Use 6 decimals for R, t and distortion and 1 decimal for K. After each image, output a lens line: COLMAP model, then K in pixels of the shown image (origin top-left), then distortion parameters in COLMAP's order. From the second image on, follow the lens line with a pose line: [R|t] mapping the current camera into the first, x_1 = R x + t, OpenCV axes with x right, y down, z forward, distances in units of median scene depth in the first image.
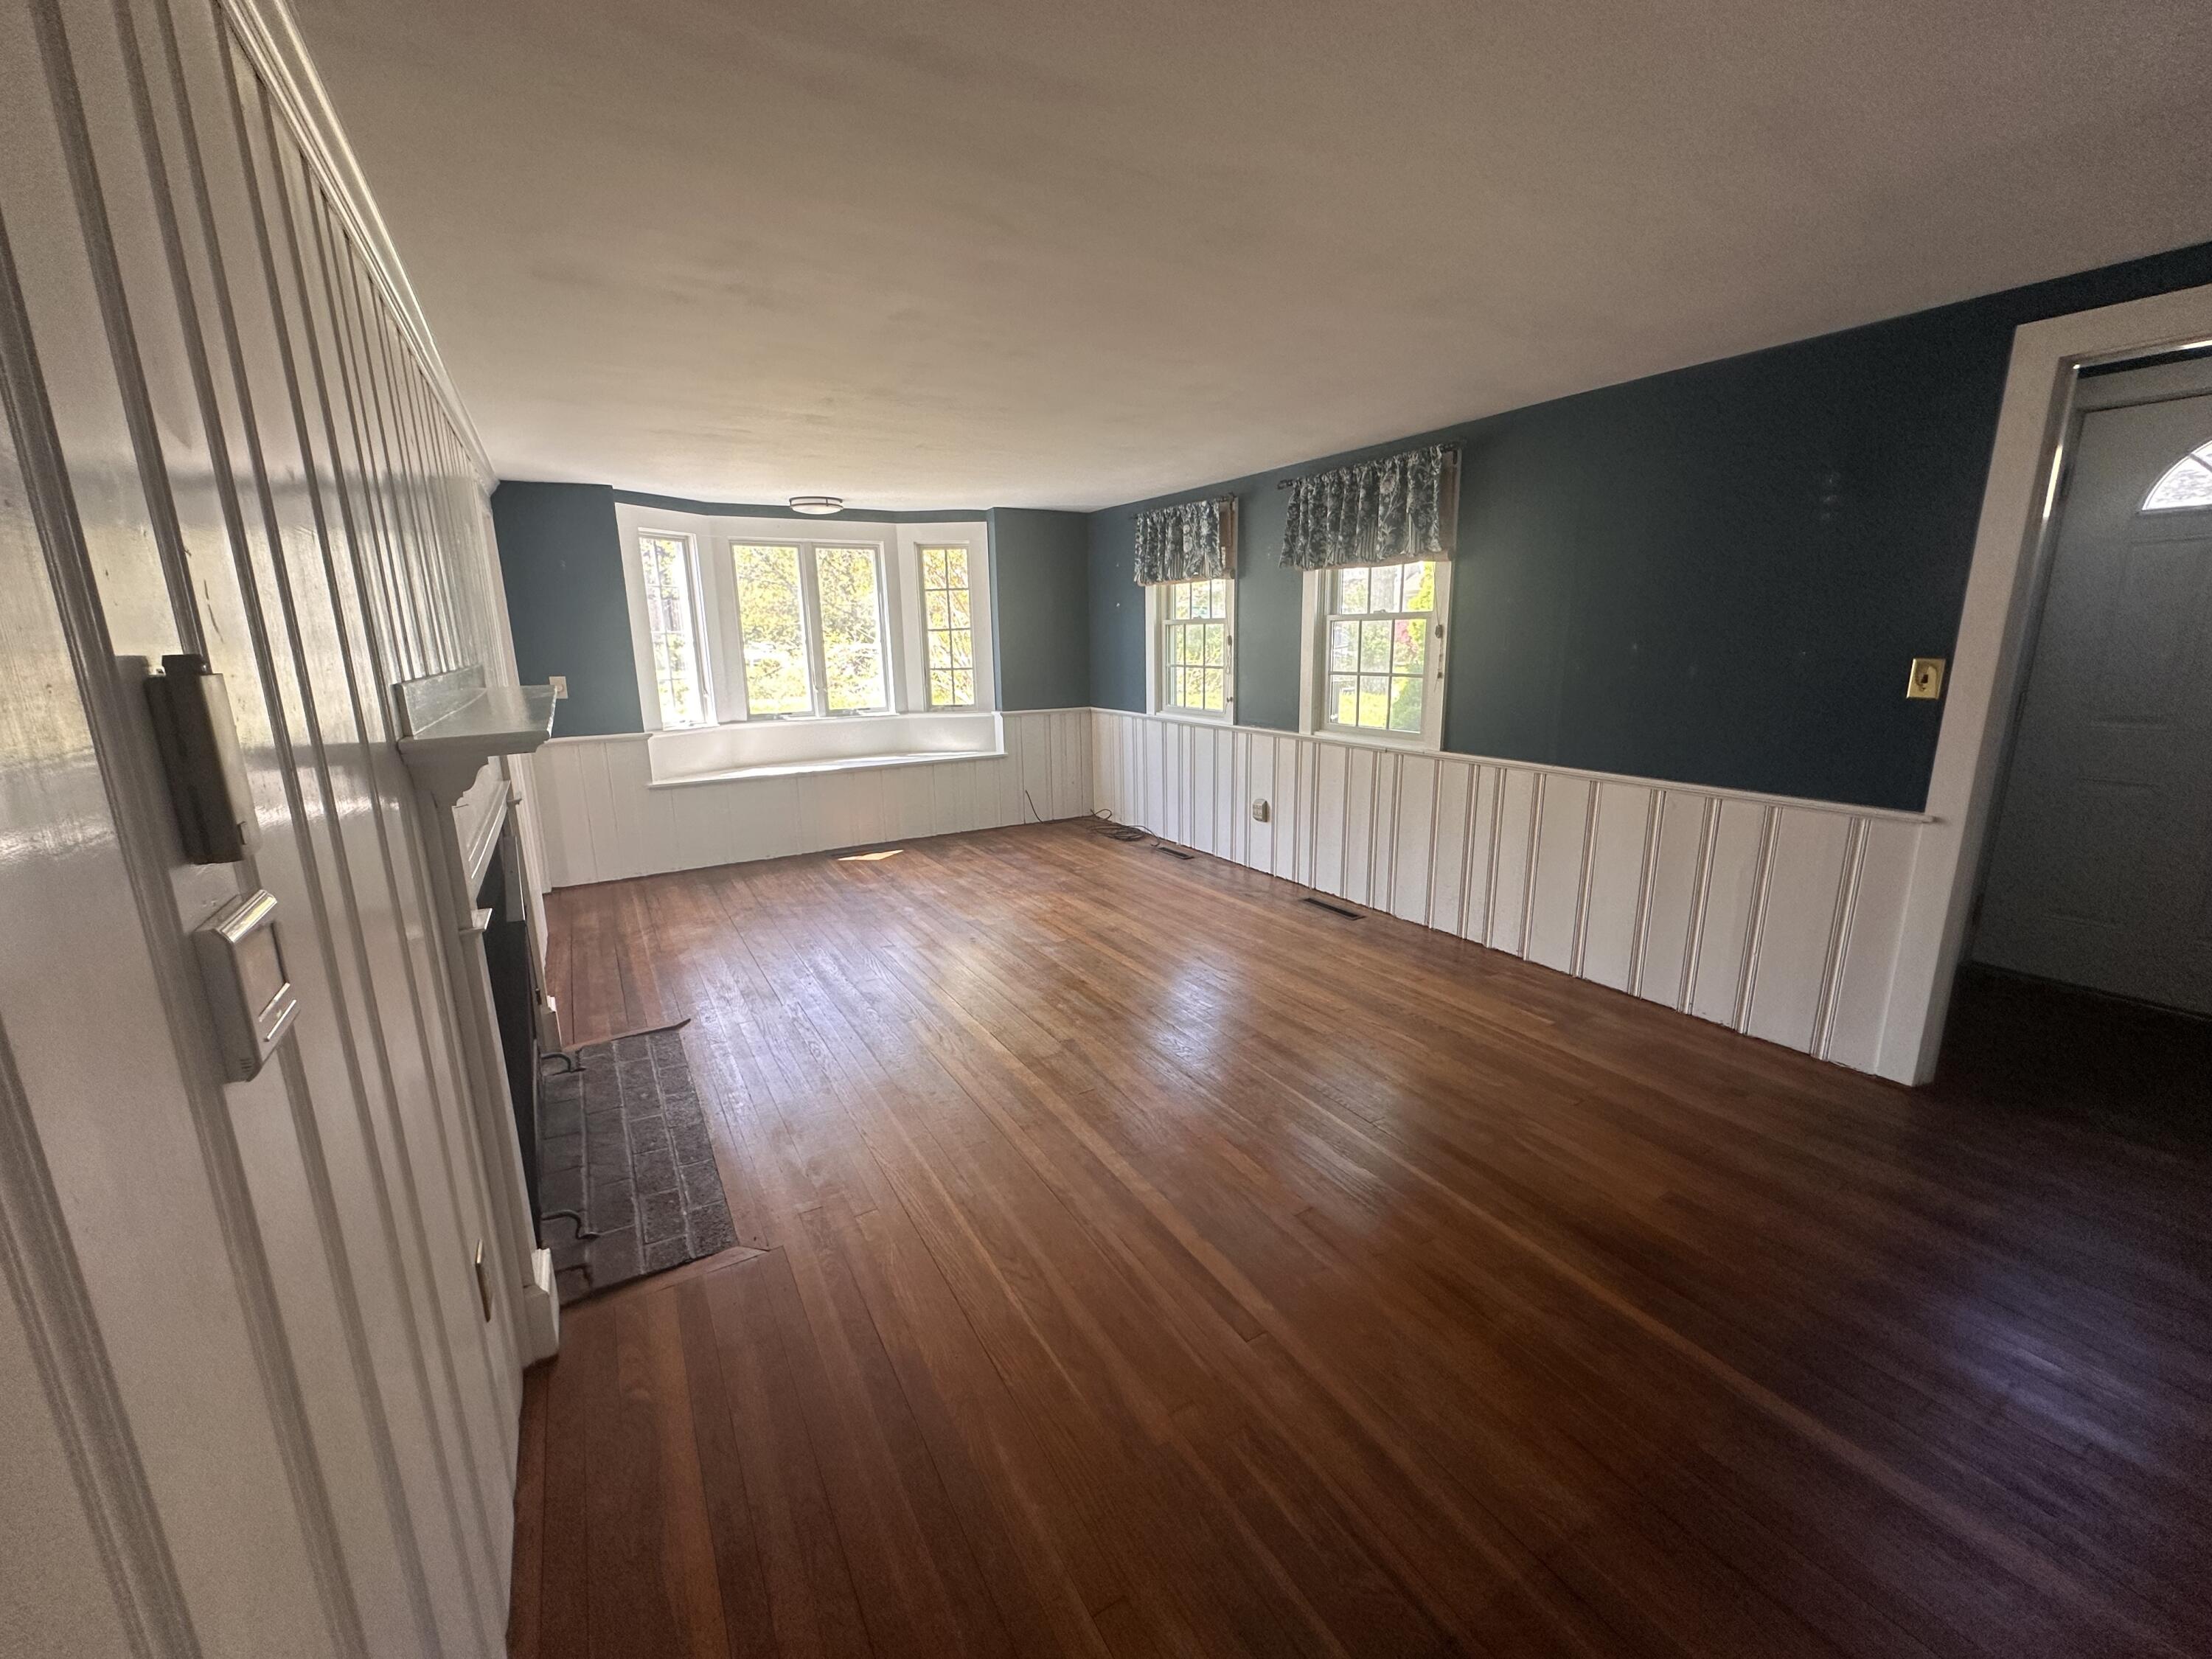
lens RADIAL K [[885.9, 0, 1106.0], [0, 885.9, 829.5], [0, 0, 1]] dist [0.000465, 0.000169]
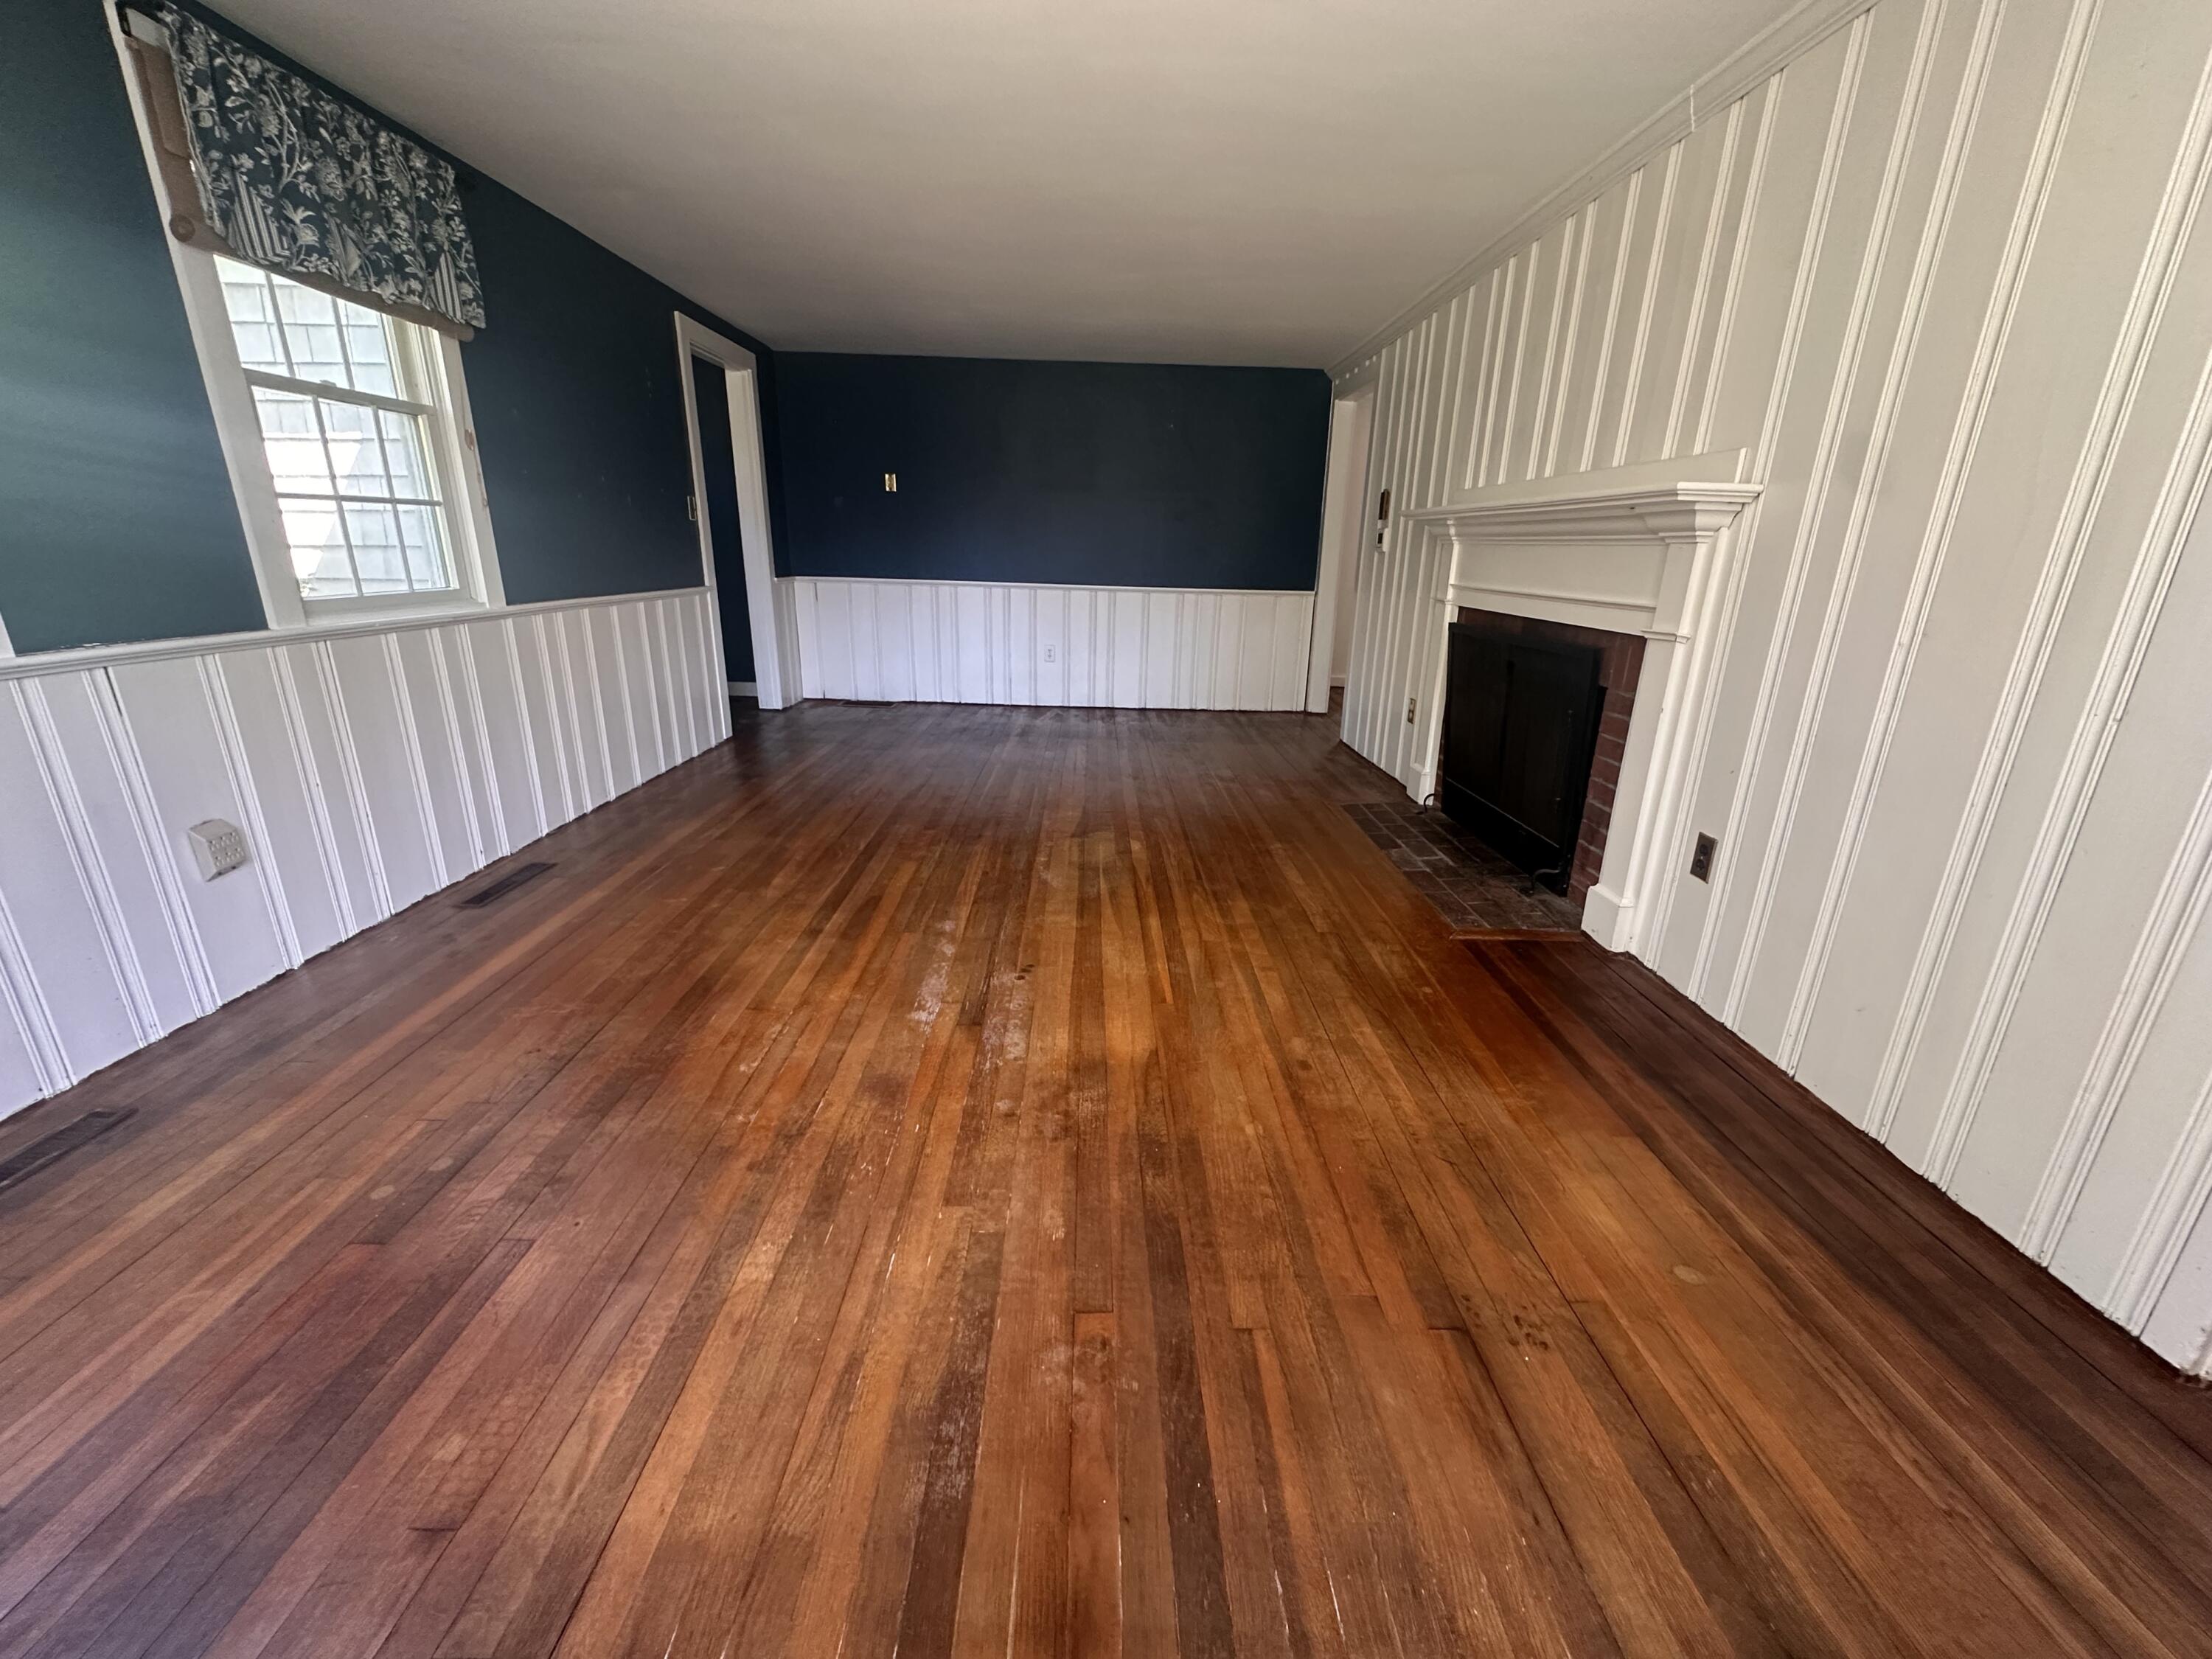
lens RADIAL K [[885.9, 0, 1106.0], [0, 885.9, 829.5], [0, 0, 1]] dist [0.000465, 0.000169]
pose [[-0.865242, -0.152073, 0.477735, -0.334869], [0.105490, 0.876334, 0.470011, -0.159974], [-0.490131, 0.457069, -0.742199, 1.001547]]
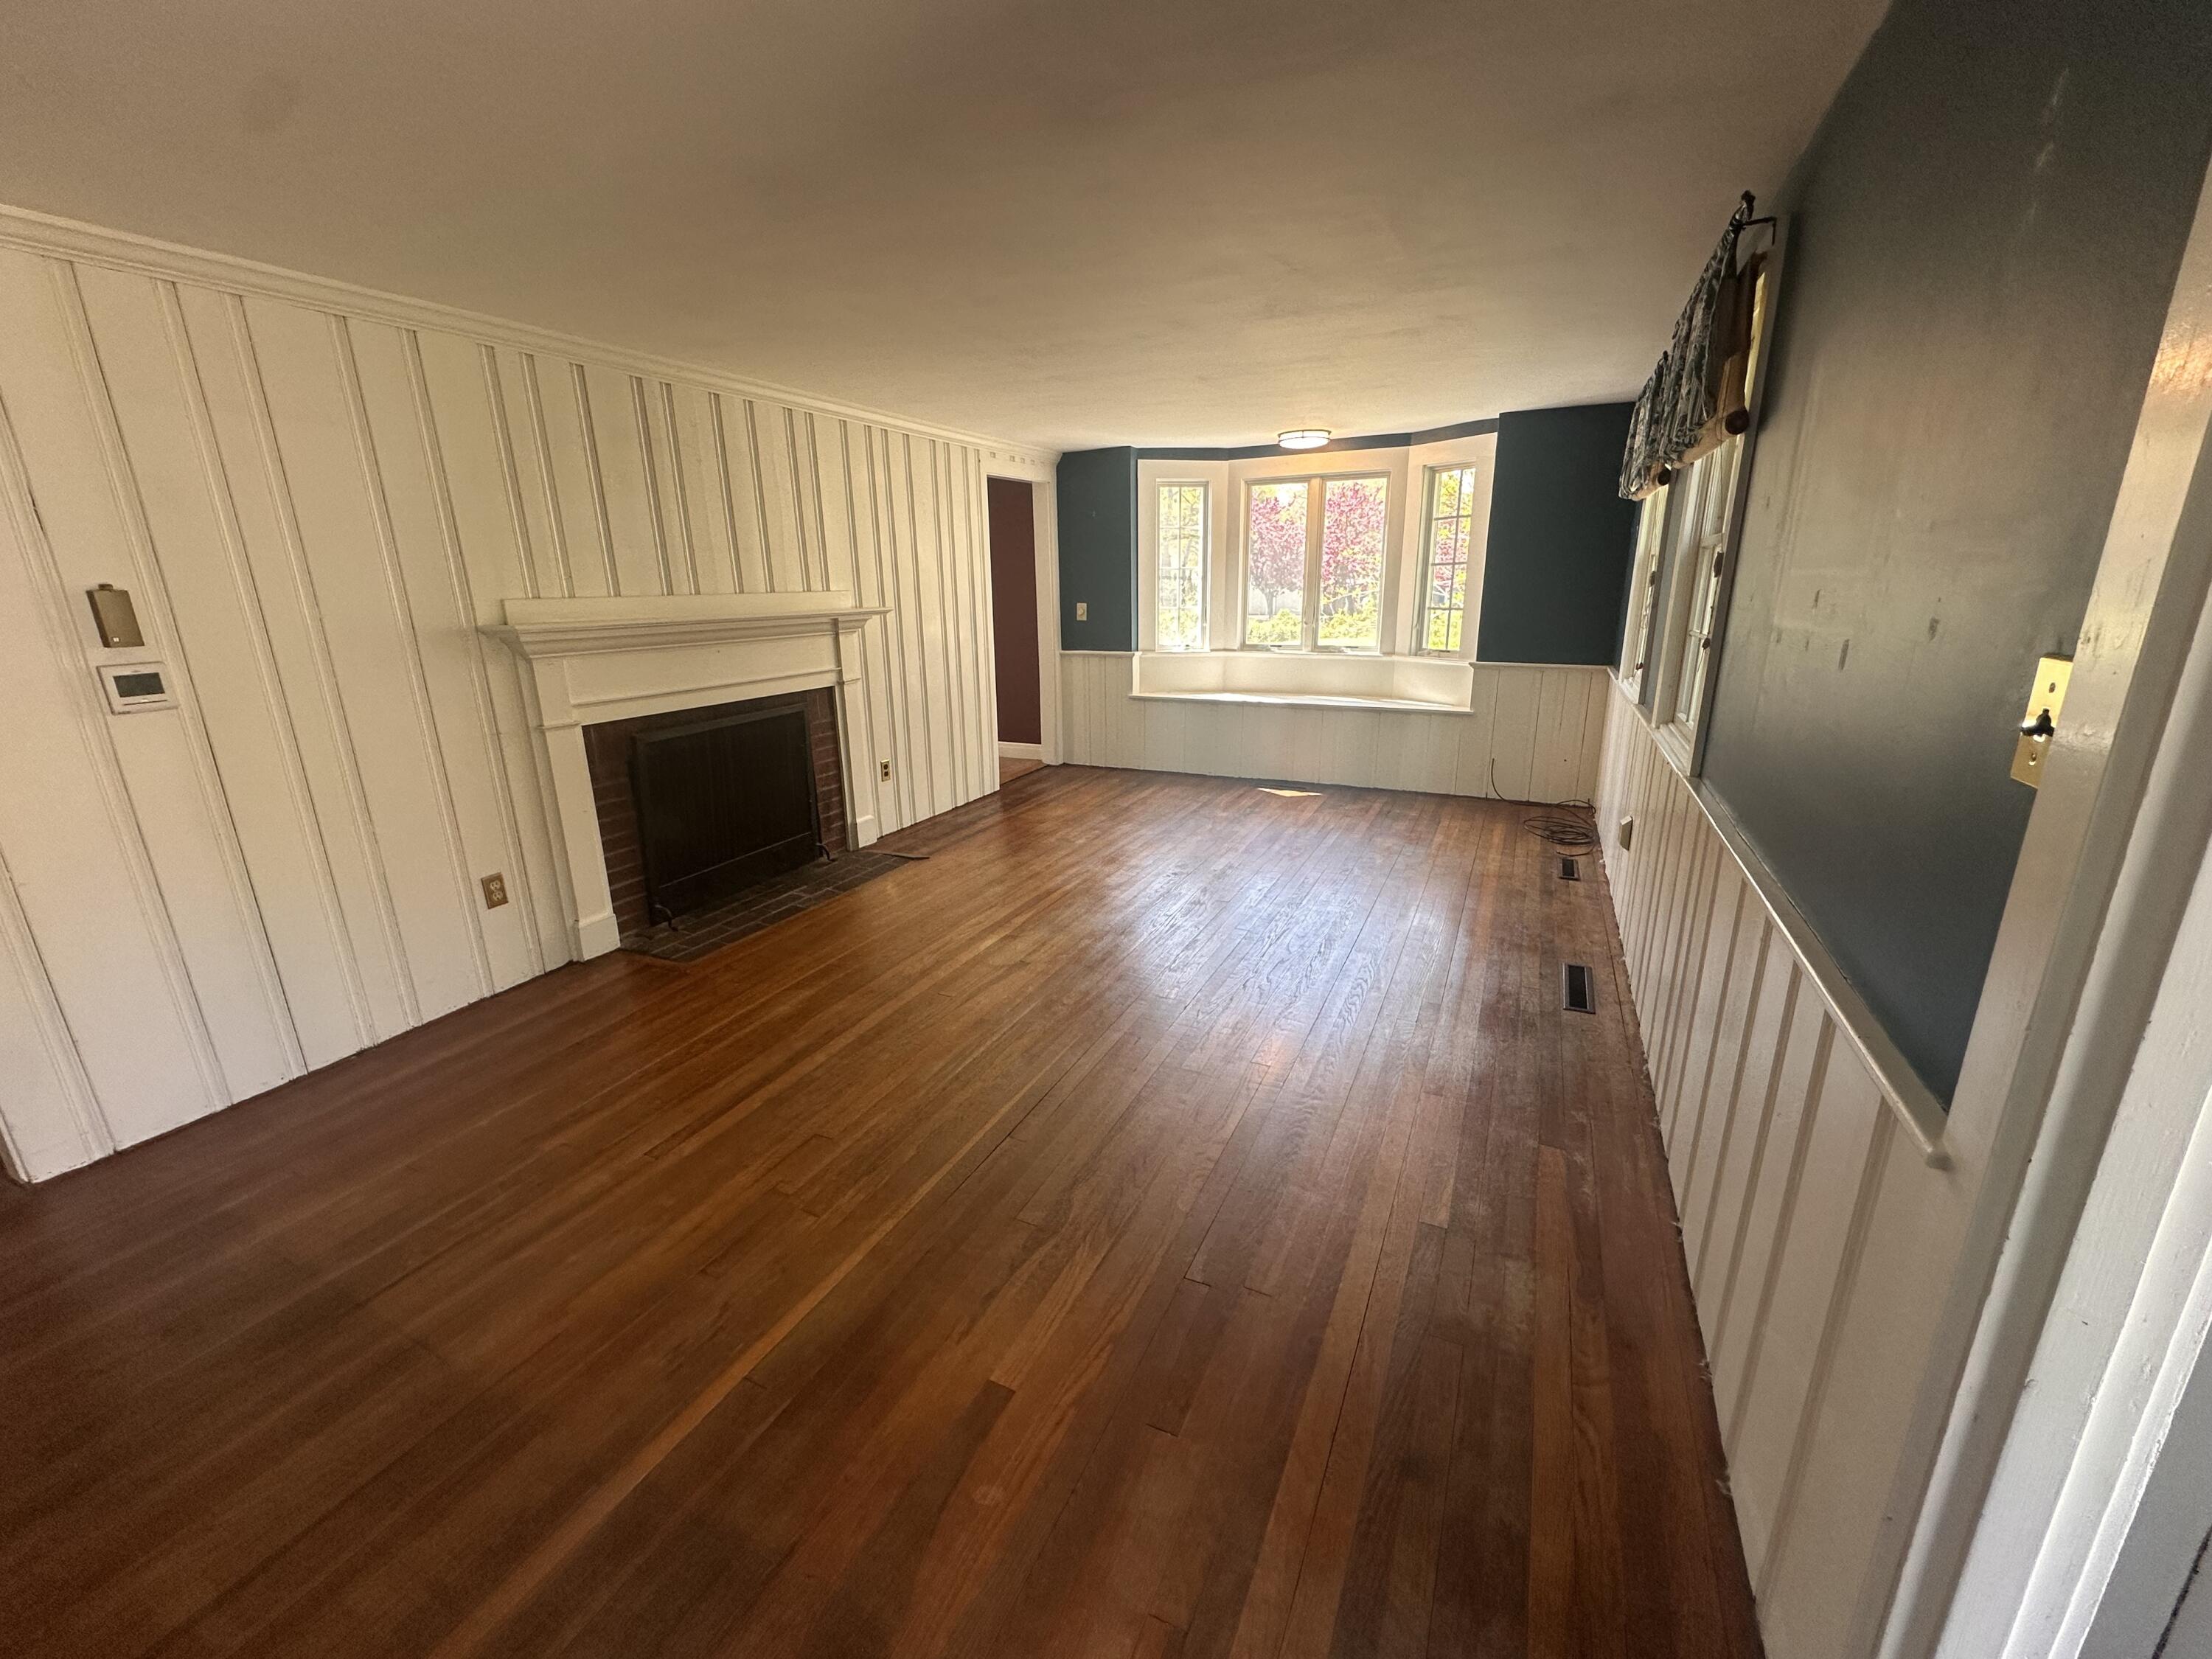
lens RADIAL K [[885.9, 0, 1106.0], [0, 885.9, 829.5], [0, 0, 1]] dist [0.000465, 0.000169]
pose [[0.555410, 0.235018, -0.797675, 0.452609], [-0.178469, 0.970569, 0.161692, -0.057310], [0.812200, 0.052555, 0.581007, 0.253267]]
